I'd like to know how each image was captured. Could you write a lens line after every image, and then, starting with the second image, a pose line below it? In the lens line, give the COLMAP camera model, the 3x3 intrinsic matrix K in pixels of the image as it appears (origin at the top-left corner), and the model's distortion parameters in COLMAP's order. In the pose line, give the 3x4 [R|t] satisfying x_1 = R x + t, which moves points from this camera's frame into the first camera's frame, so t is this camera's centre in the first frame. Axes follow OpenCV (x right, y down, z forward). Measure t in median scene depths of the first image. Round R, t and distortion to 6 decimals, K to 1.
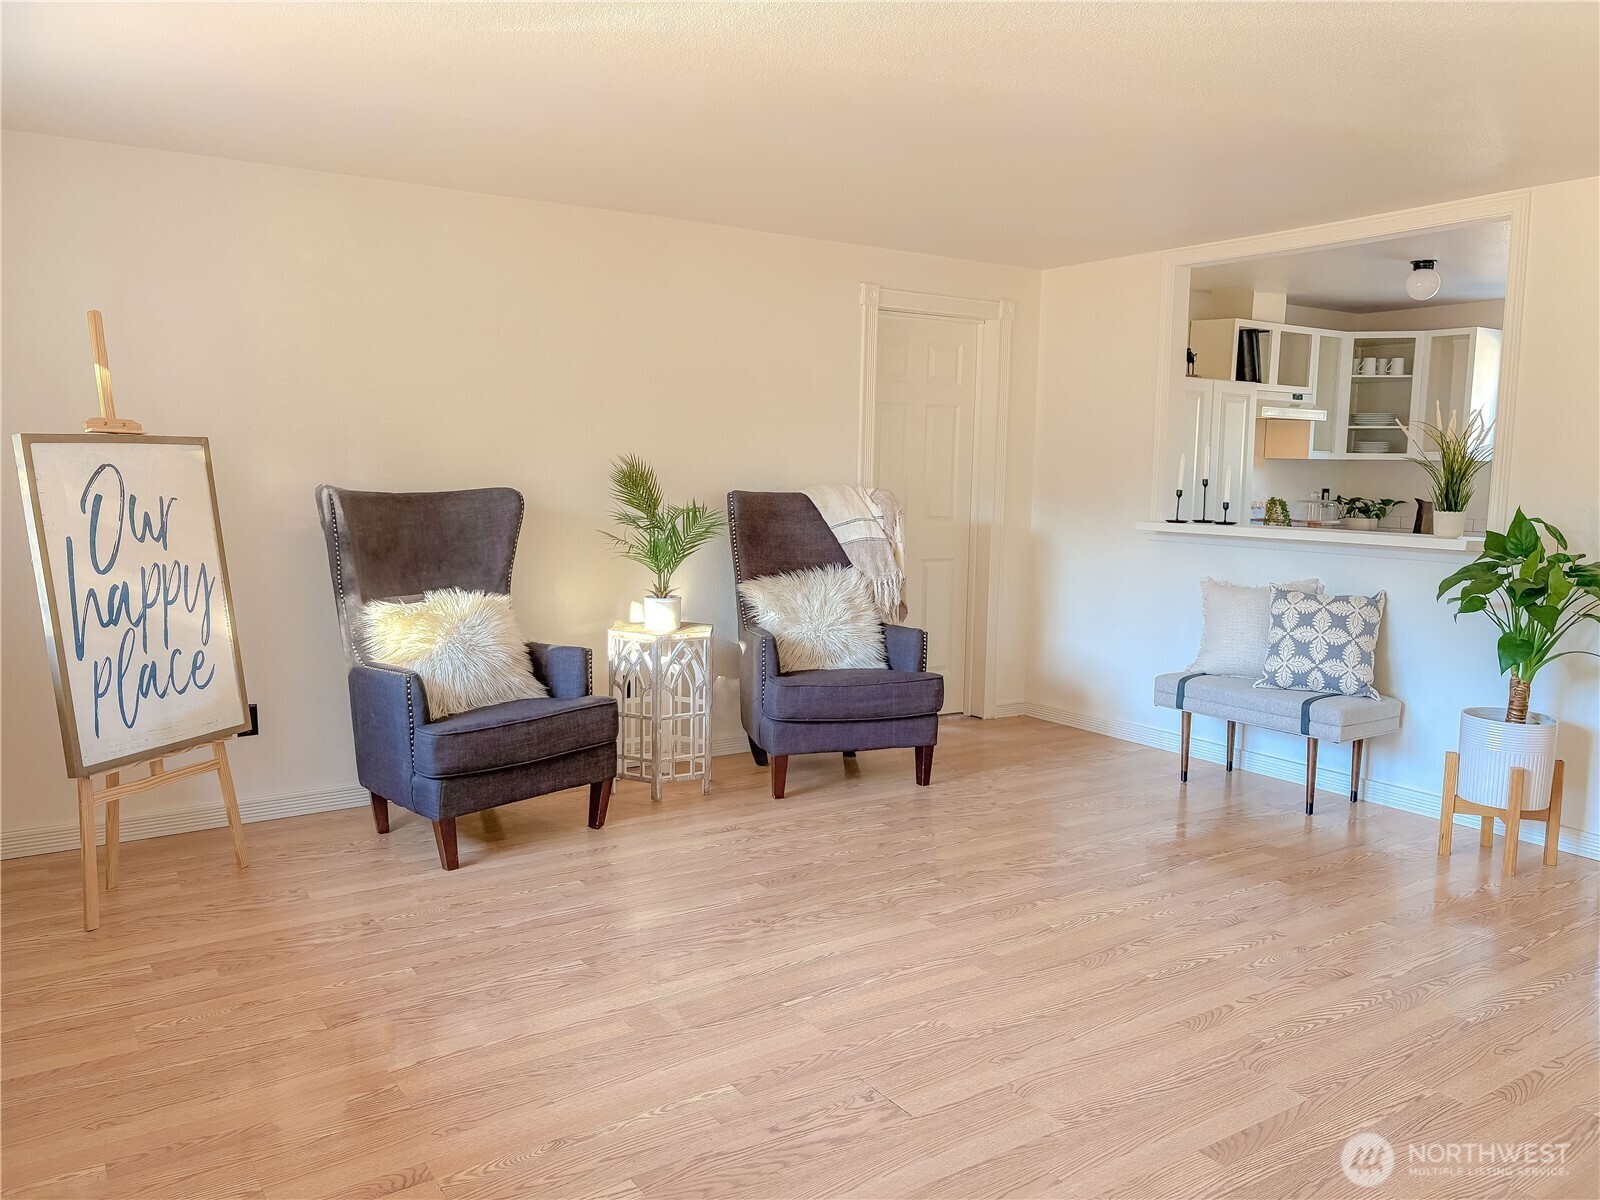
lens RADIAL K [[1202.8, 0, 800.0], [0, 1202.8, 600.0], [0, 0, 1]] dist [0.018014, 0.001852]
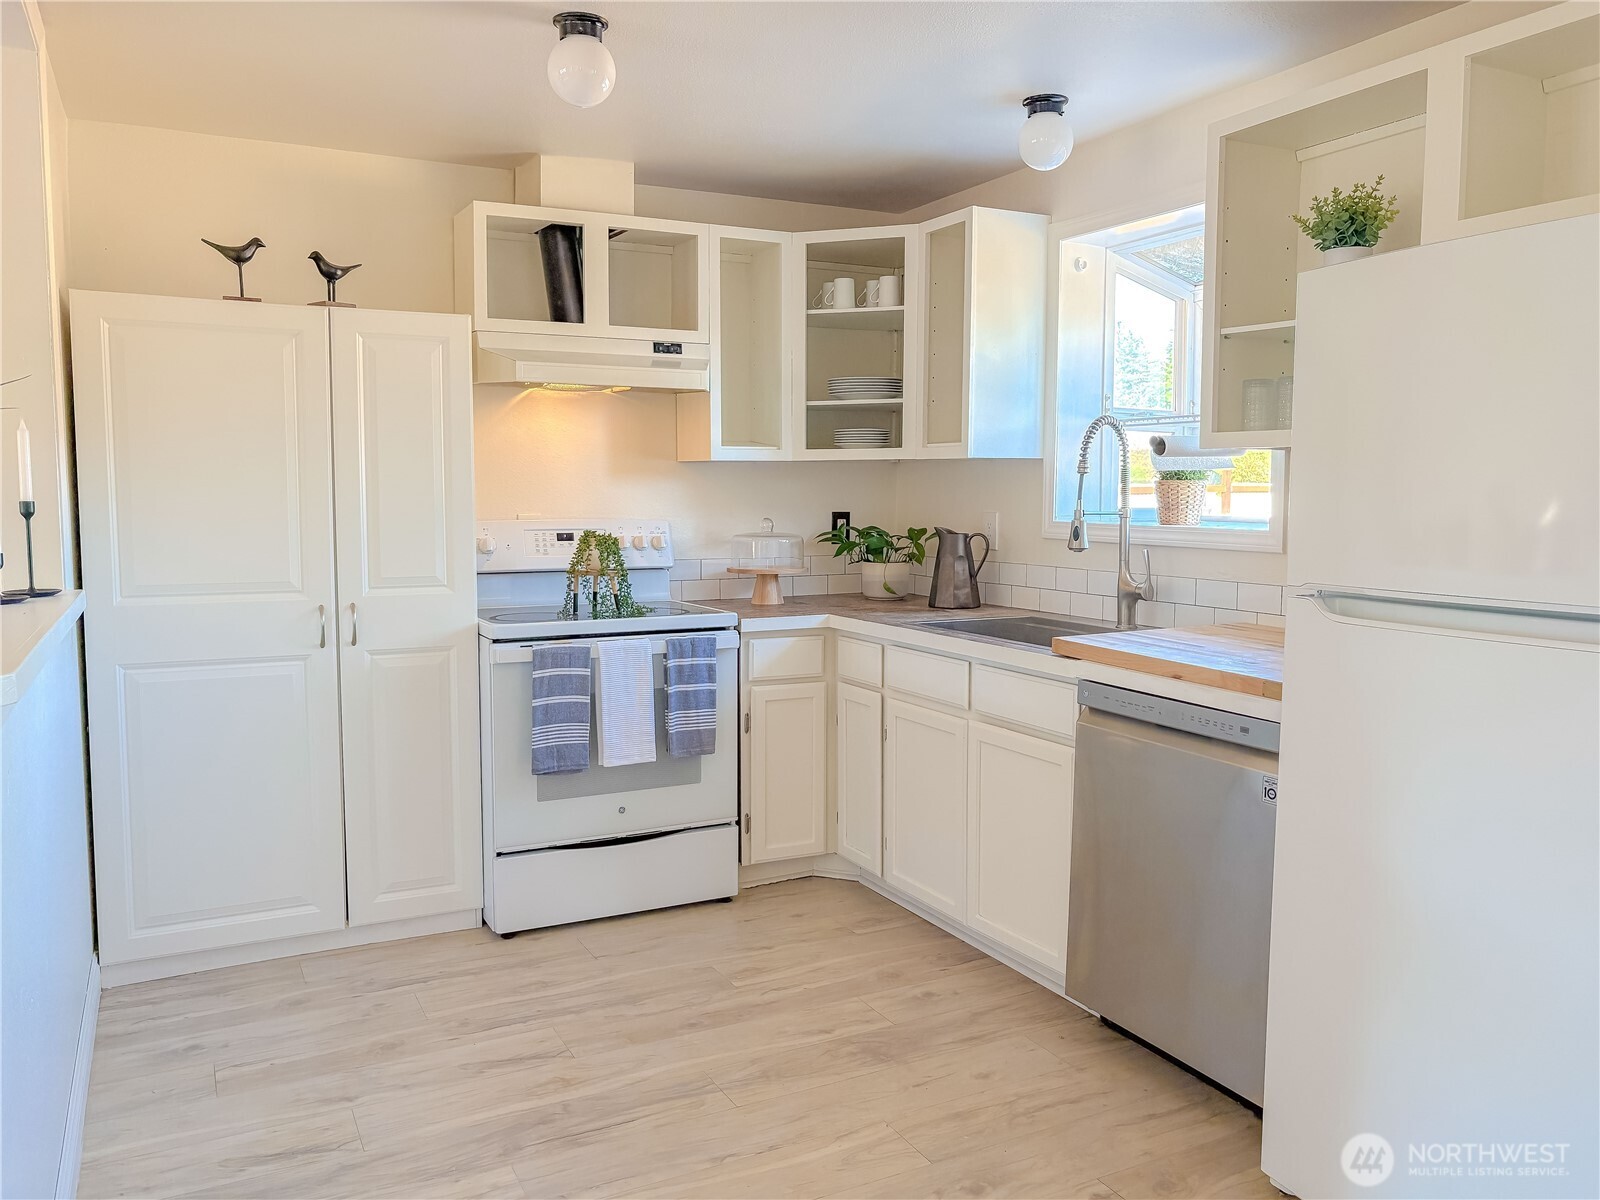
lens RADIAL K [[1217.8, 0, 800.0], [0, 1217.8, 600.0], [0, 0, 1]] dist [-0.000484, 0.049924]
pose [[0.993756, -0.004728, -0.111478, 0.823657], [0.002475, 0.999790, -0.020337, -0.064122], [0.111551, 0.019934, 0.993559, 0.704731]]
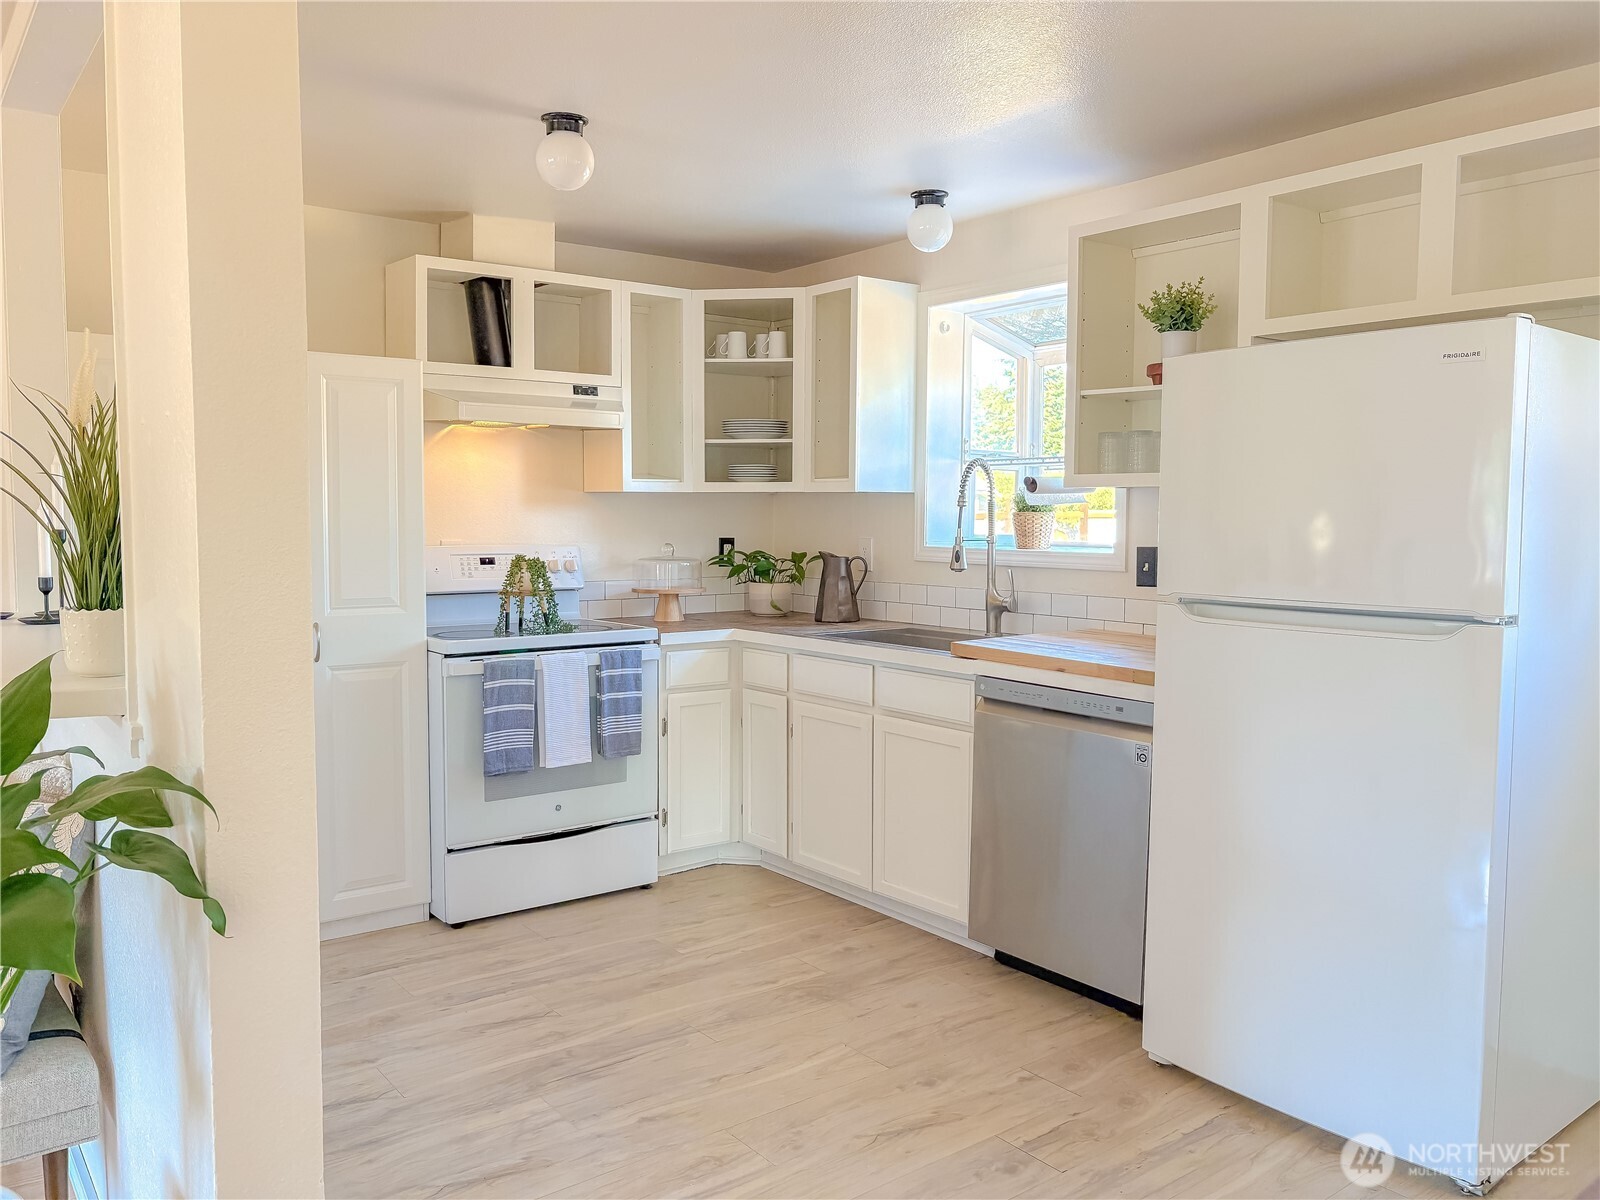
lens RADIAL K [[1202.8, 0, 800.0], [0, 1202.8, 600.0], [0, 0, 1]] dist [0.018014, 0.001852]
pose [[0.997836, -0.016634, 0.063620, 0.740873], [0.019127, 0.999065, -0.038781, -0.056162], [-0.062915, 0.039914, 0.997220, 0.600806]]
